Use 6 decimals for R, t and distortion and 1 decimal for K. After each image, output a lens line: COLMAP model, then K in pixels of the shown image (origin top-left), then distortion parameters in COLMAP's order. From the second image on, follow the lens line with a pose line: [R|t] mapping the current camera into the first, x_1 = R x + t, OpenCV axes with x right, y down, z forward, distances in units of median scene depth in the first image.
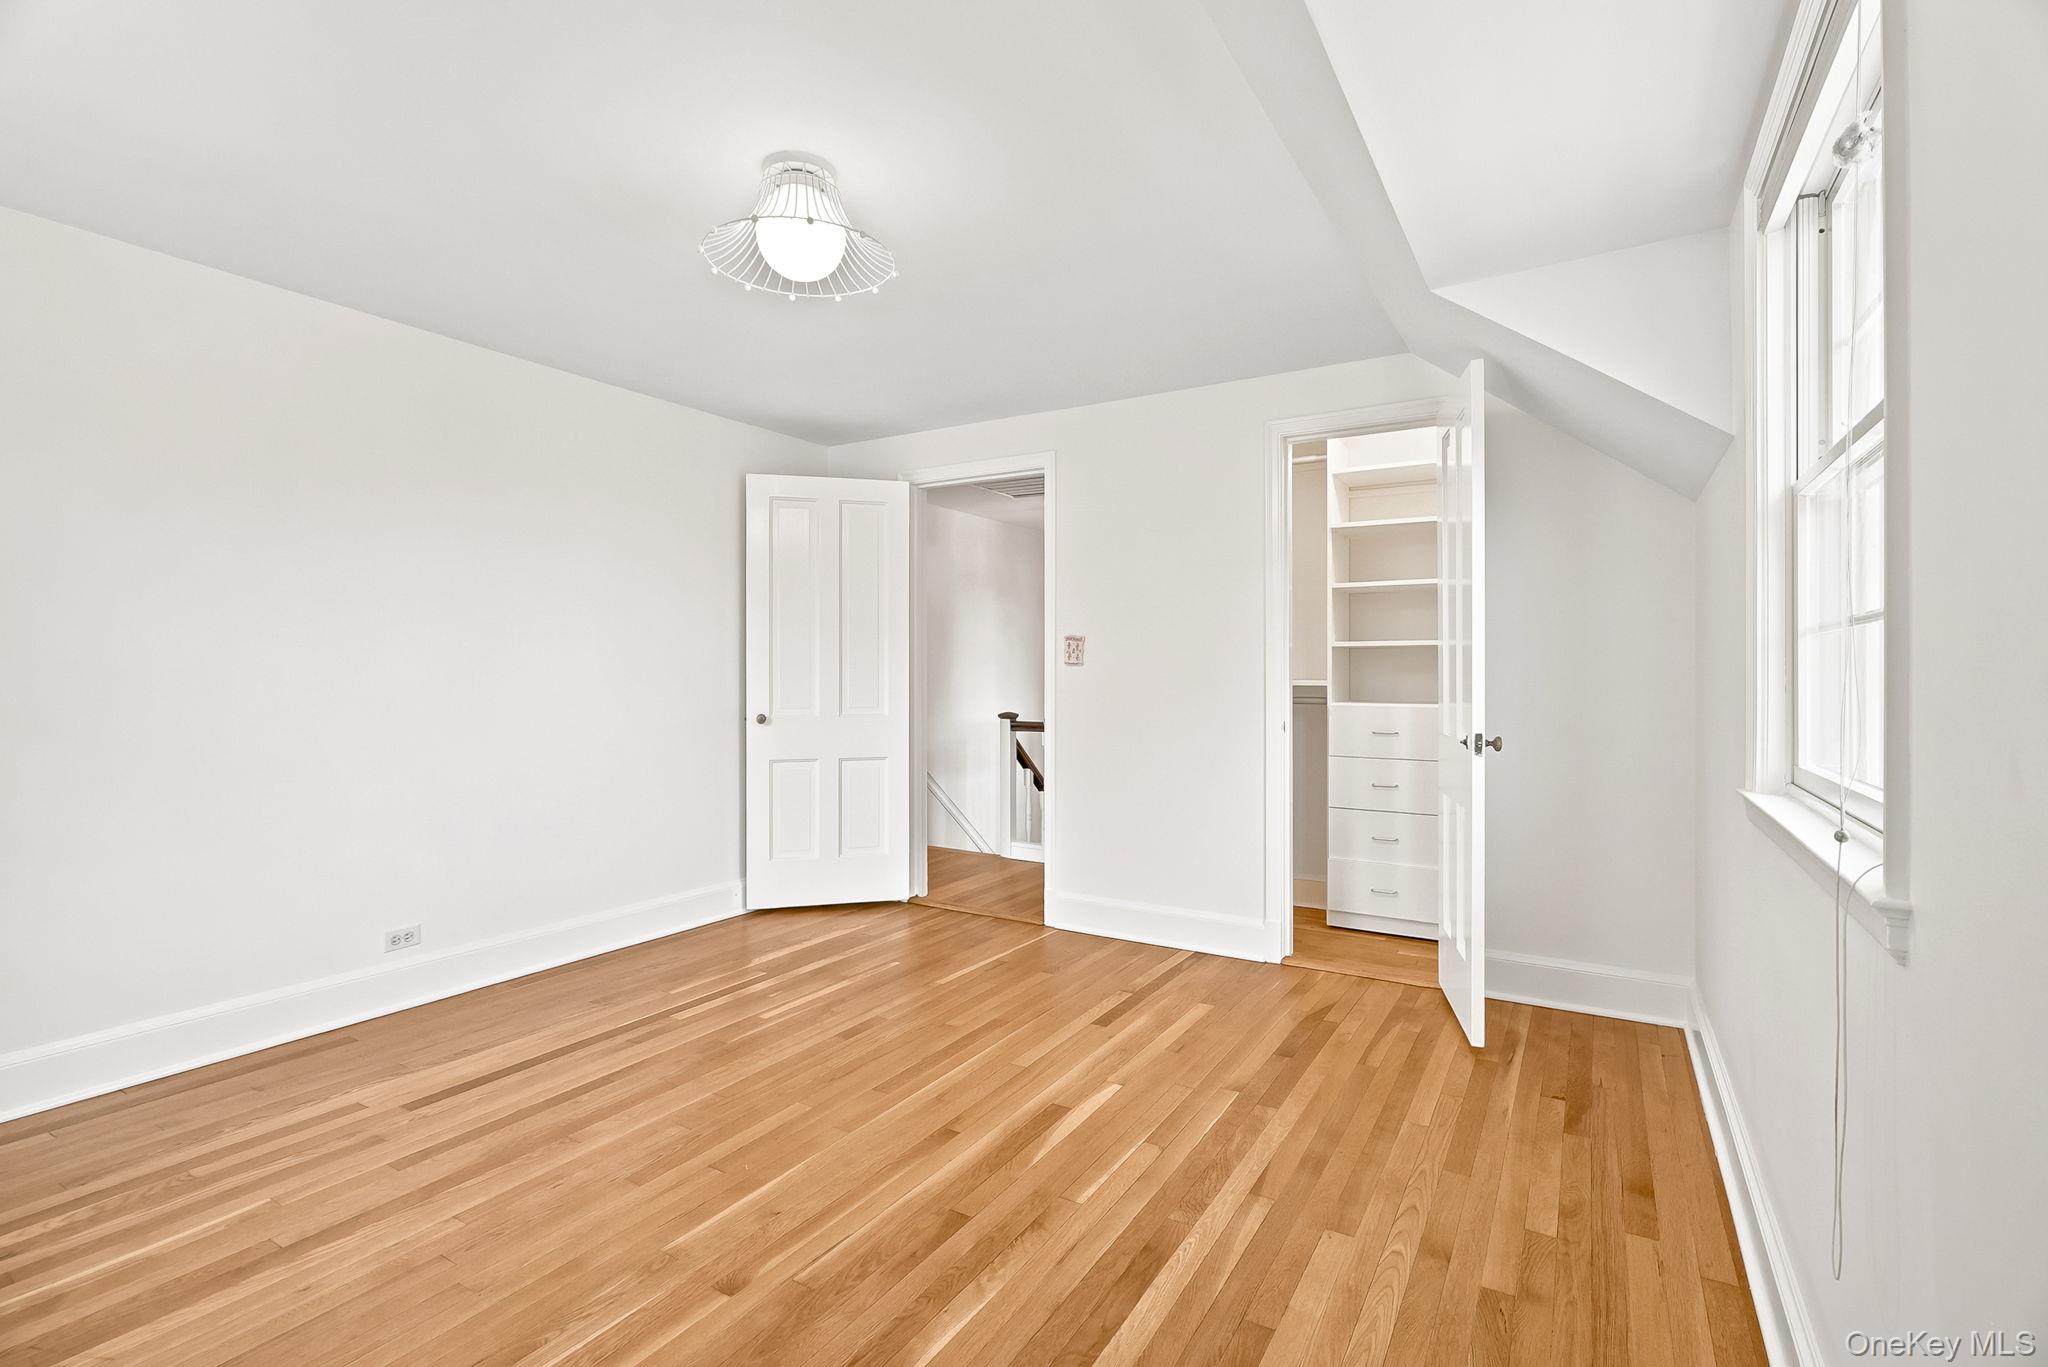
lens RADIAL K [[938.0, 0, 1035.4], [0, 938.0, 681.1], [0, 0, 1]] dist [0.000384, 0.000754]
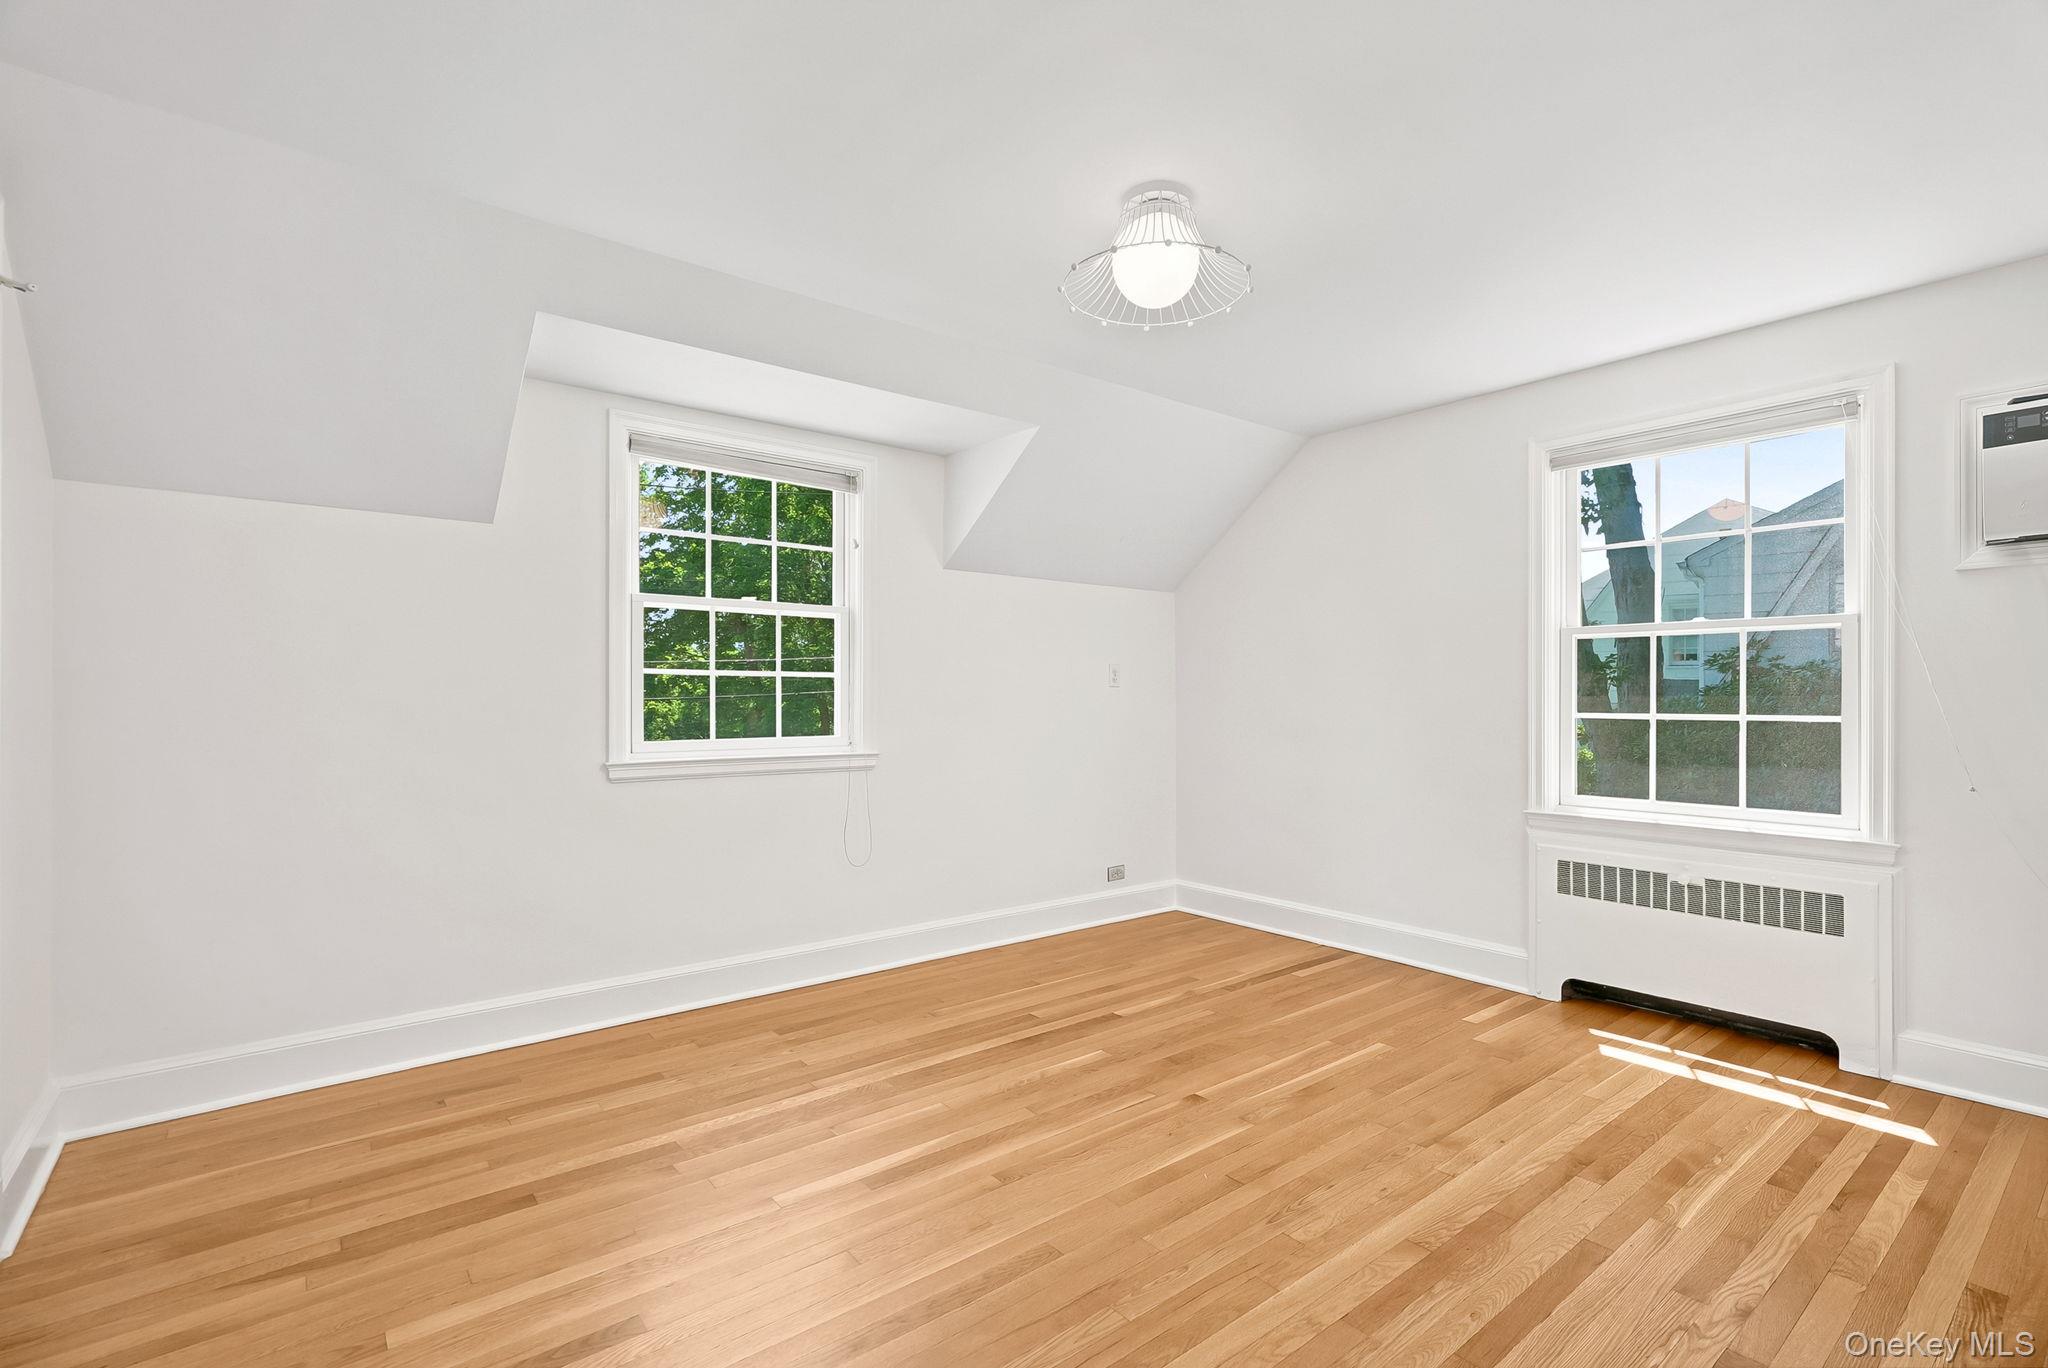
lens RADIAL K [[935.1, 0, 1021.5], [0, 935.1, 691.1], [0, 0, 1]] dist [0.002412, 0.000465]
pose [[-0.934566, -0.000998, 0.355787, -0.482513], [0.000959, 0.999985, 0.005326, -0.019958], [-0.355788, 0.005319, -0.934552, 2.020918]]
